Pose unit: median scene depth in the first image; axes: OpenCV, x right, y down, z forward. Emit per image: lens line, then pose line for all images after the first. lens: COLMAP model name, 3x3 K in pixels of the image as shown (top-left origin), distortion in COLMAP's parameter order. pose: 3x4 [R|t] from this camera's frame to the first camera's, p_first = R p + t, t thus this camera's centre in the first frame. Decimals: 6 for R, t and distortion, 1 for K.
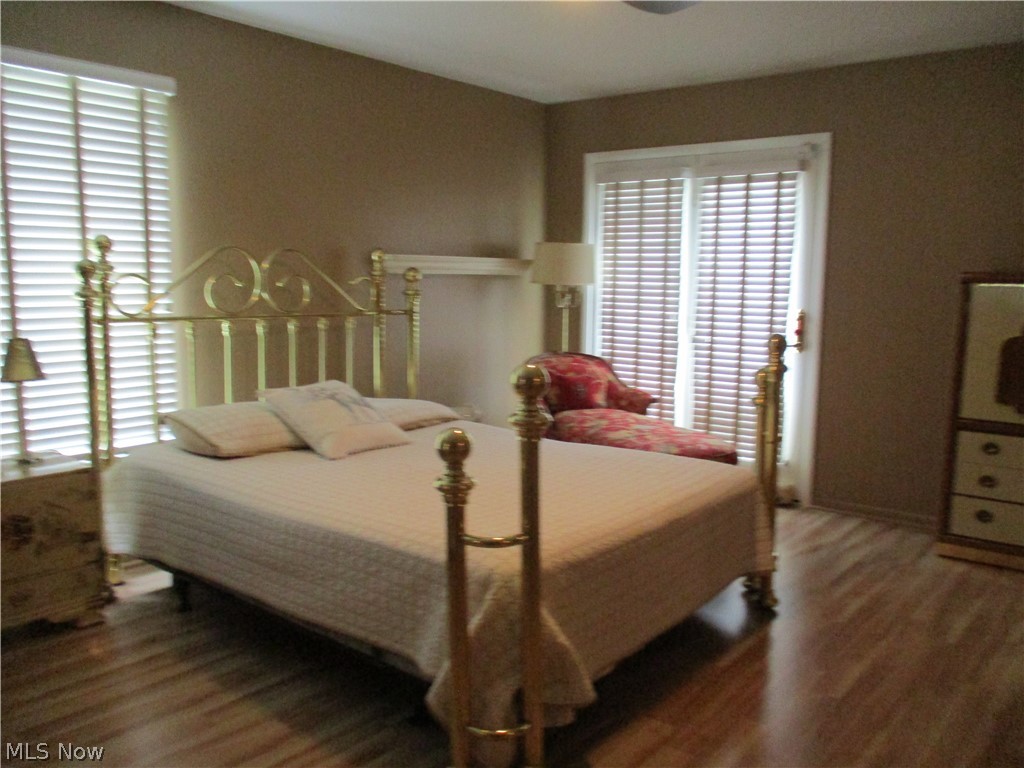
lens RADIAL K [[841.4, 0, 533.1], [0, 841.4, 384.7], [0, 0, 1]] dist [-0.036628, 0.001177]
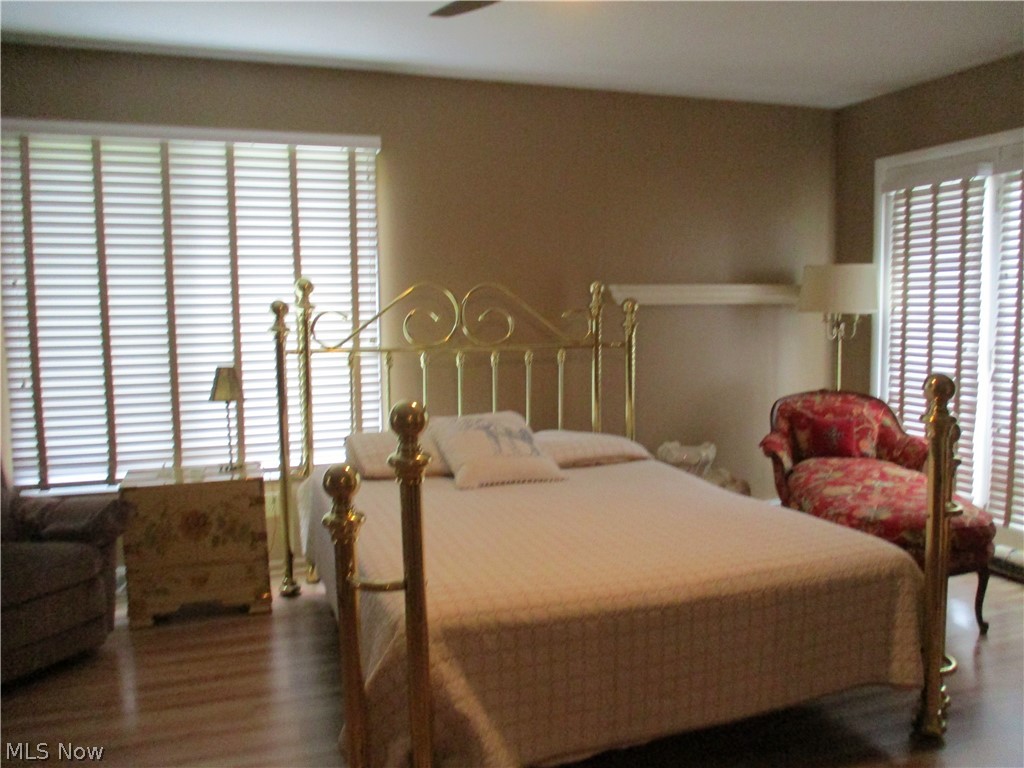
lens RADIAL K [[841.4, 0, 512.4], [0, 841.4, 389.4], [0, 0, 1]] dist [-0.036628, 0.001177]
pose [[0.850272, 0.024649, -0.525765, 0.283413], [-0.042250, 0.998876, -0.021498, -0.010156], [0.524644, 0.040493, 0.850358, 0.129942]]
